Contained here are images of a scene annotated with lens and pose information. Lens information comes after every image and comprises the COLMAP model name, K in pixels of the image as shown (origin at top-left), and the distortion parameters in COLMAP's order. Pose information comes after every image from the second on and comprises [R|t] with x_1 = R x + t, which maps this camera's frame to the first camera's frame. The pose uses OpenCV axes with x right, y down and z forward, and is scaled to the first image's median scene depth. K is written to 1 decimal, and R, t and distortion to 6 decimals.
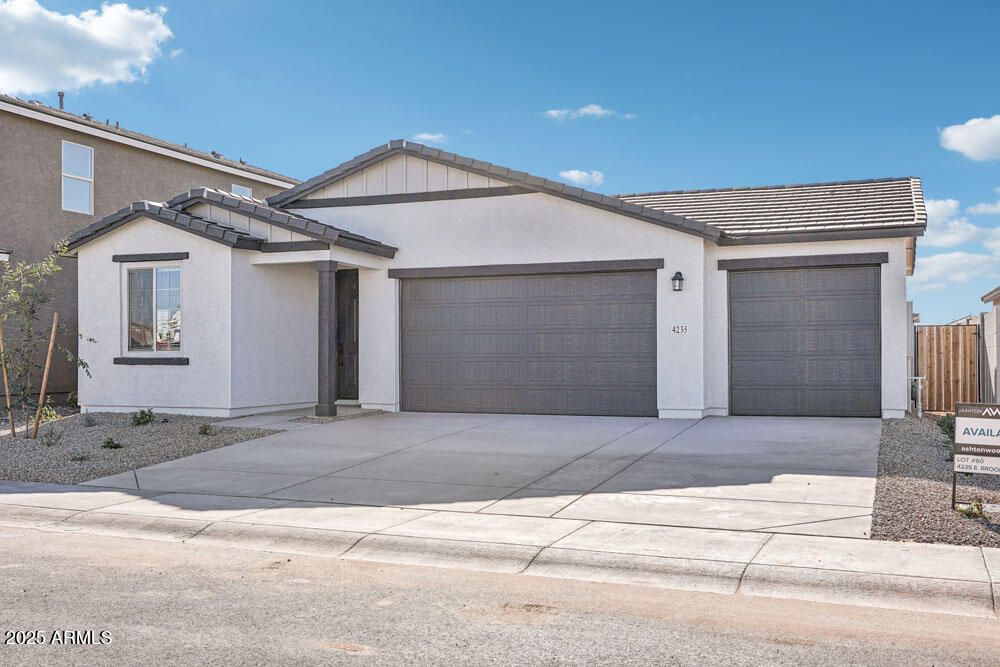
lens RADIAL K [[970.8, 0, 500.0], [0, 970.8, 333.5], [0, 0, 1]] dist [0.007888, 0.004590]
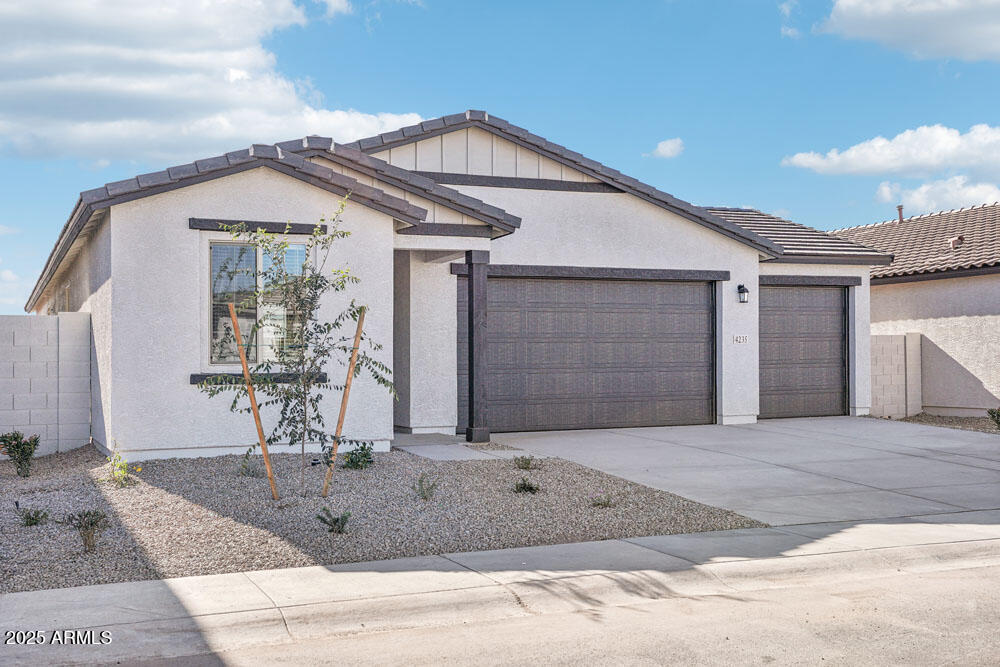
lens RADIAL K [[1070.1, 0, 500.0], [0, 1070.1, 333.5], [0, 0, 1]] dist [0.054760, -0.000381]
pose [[0.704532, 0.013124, 0.709551, -0.792183], [-0.006324, 0.999905, -0.012215, 0.005104], [-0.709644, 0.004118, 0.704548, 0.352185]]
